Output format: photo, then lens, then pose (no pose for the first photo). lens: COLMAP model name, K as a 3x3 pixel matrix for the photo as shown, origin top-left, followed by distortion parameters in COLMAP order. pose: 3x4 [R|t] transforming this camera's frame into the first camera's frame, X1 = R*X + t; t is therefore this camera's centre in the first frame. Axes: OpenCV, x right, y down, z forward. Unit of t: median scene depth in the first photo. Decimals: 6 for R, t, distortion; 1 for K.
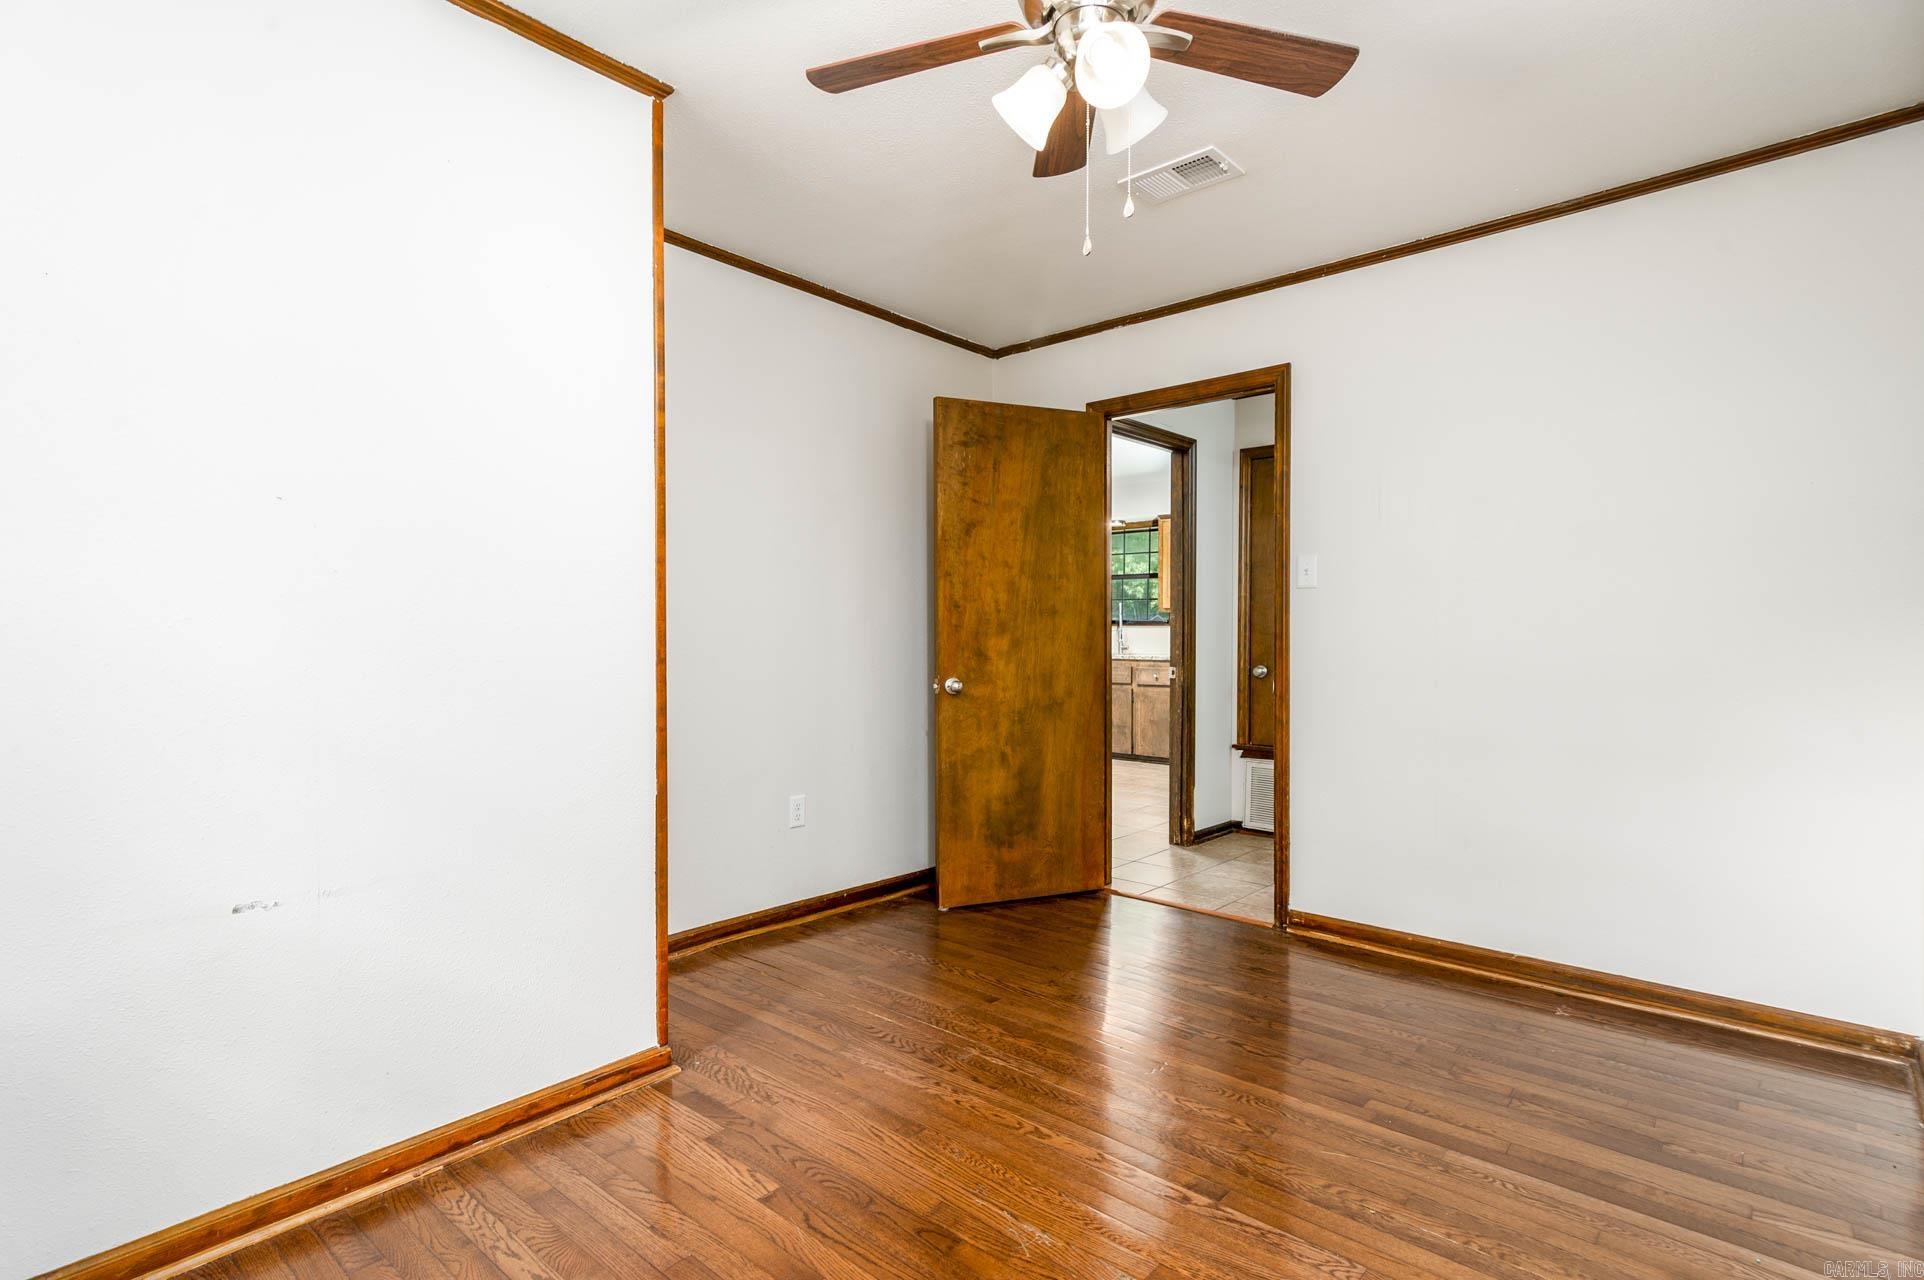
lens RADIAL K [[936.8, 0, 962.1], [0, 936.8, 640.1], [0, 0, 1]] dist [-0.000038, 0.000000]
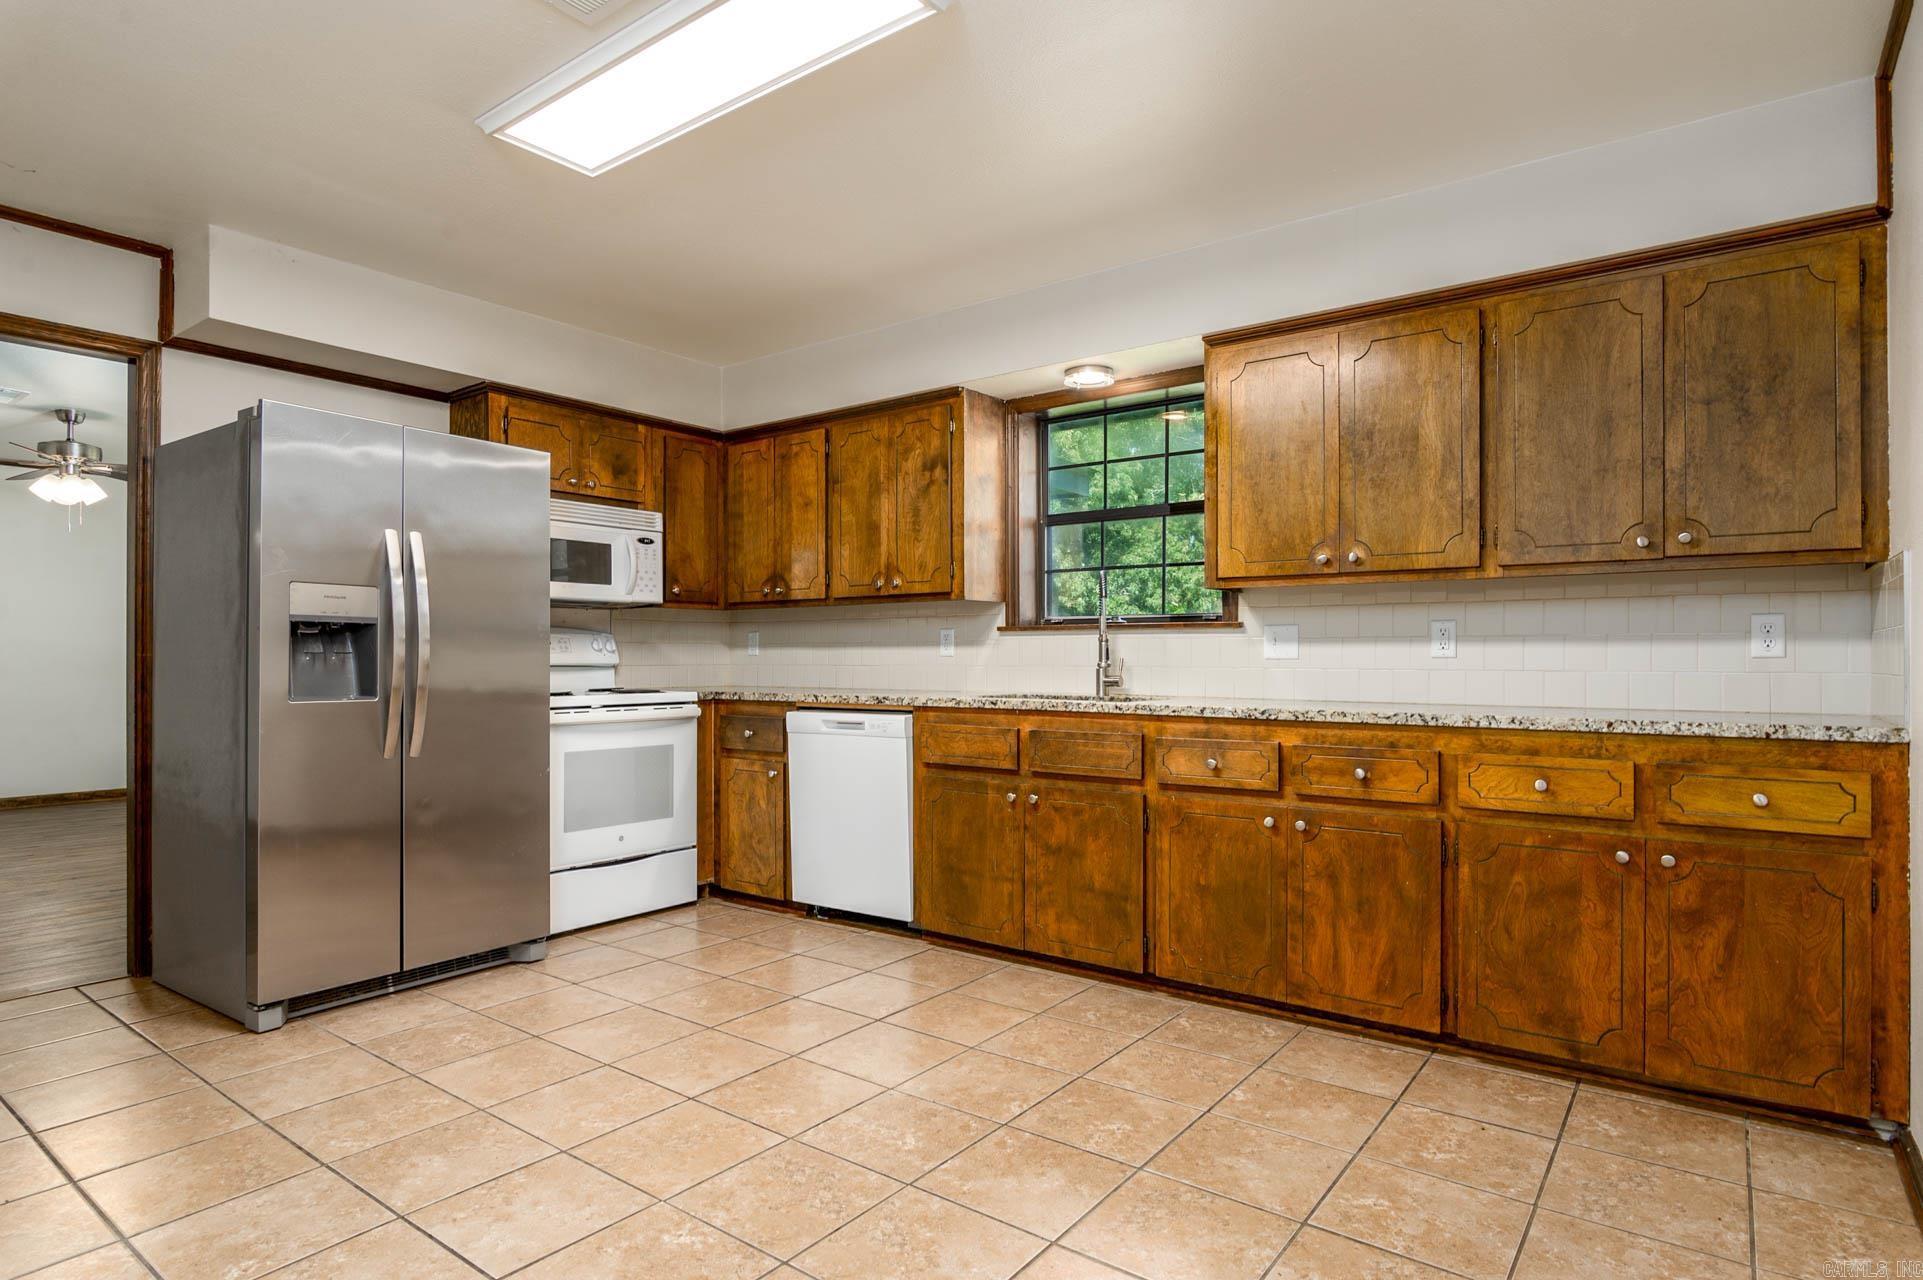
lens RADIAL K [[1027.4, 0, 959.0], [0, 1027.4, 650.3], [0, 0, 1]] dist [0.000339, 0.001845]
pose [[0.997264, -0.000217, 0.073923, 0.079641], [0.000956, 0.999950, -0.009961, -0.000535], [-0.073917, 0.010005, 0.997214, 0.605143]]
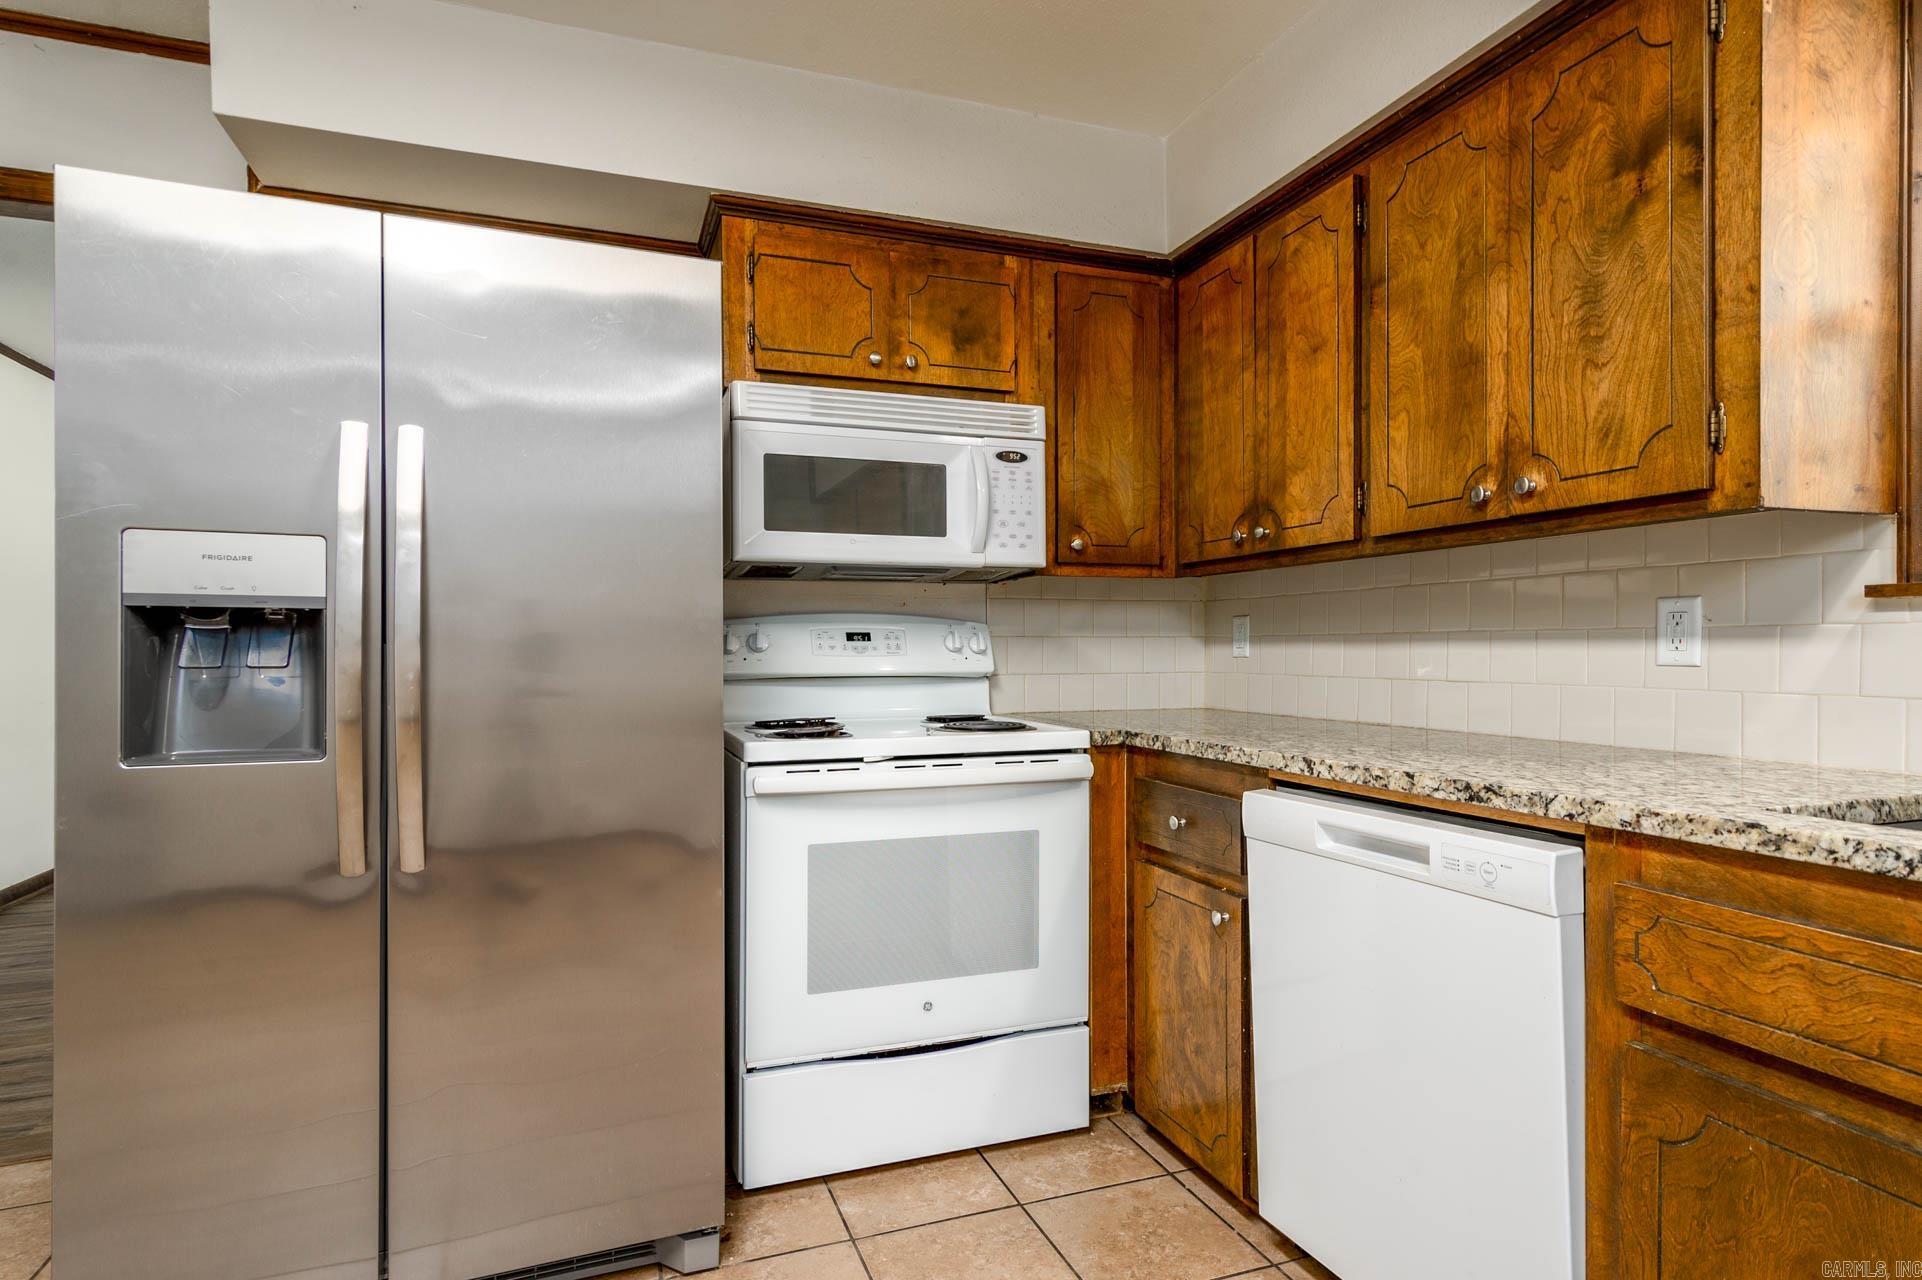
lens RADIAL K [[1026.9, 0, 910.3], [0, 1026.9, 654.1], [0, 0, 1]] dist [0.000339, 0.001845]
pose [[0.859610, 0.000386, -0.510951, 0.084514], [0.001765, 0.999992, 0.003725, -0.006103], [0.510948, -0.004104, 0.859602, 0.866730]]
